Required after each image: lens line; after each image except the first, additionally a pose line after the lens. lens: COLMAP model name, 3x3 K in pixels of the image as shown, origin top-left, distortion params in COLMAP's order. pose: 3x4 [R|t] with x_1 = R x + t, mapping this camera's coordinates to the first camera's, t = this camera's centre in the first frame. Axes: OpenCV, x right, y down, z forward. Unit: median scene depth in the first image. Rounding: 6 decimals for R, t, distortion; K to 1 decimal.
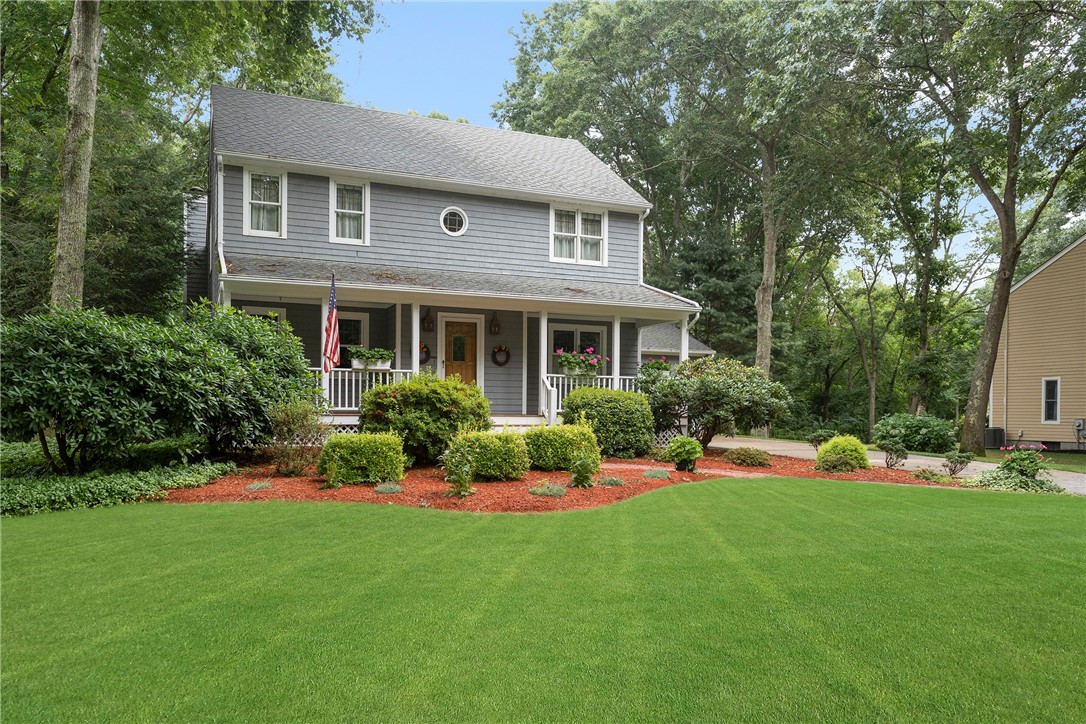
lens RADIAL K [[1112.5, 0, 543.0], [0, 1112.5, 362.0], [0, 0, 1]] dist [-0.008575, -0.001175]
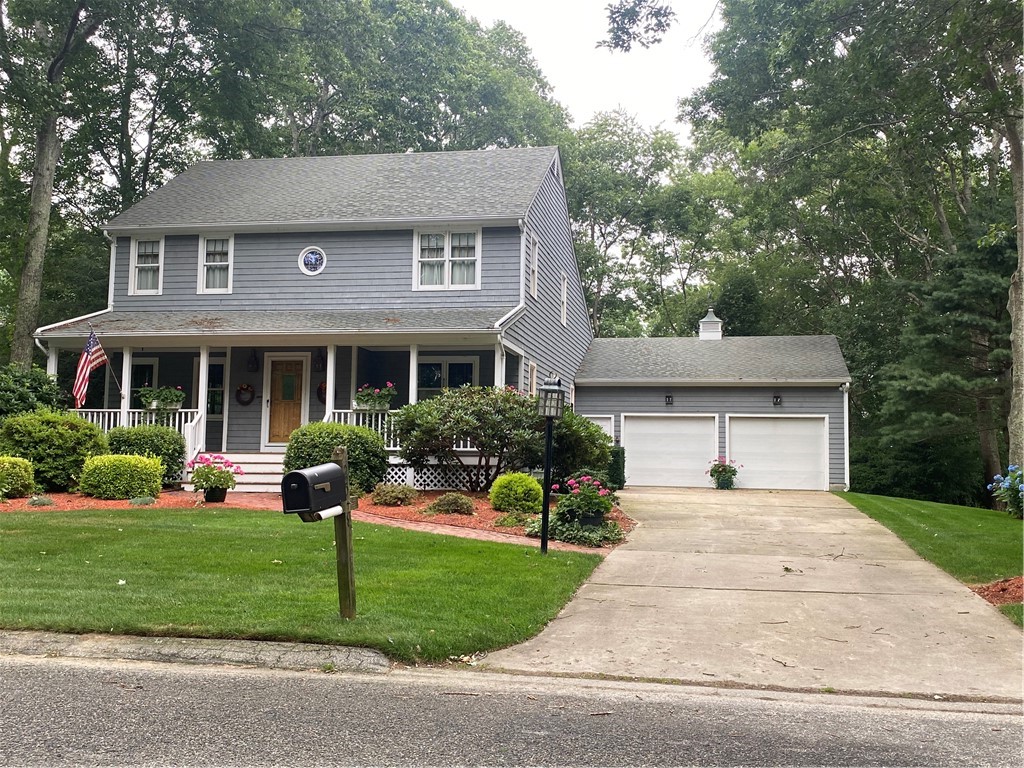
lens RADIAL K [[1052.4, 0, 512.0], [0, 1052.4, 384.0], [0, 0, 1]] dist [0.010648, 0.003453]
pose [[0.762638, -0.041781, -0.645475, 0.677893], [0.024756, 0.999066, -0.035419, 0.023529], [0.646351, 0.011033, 0.762960, 0.396399]]
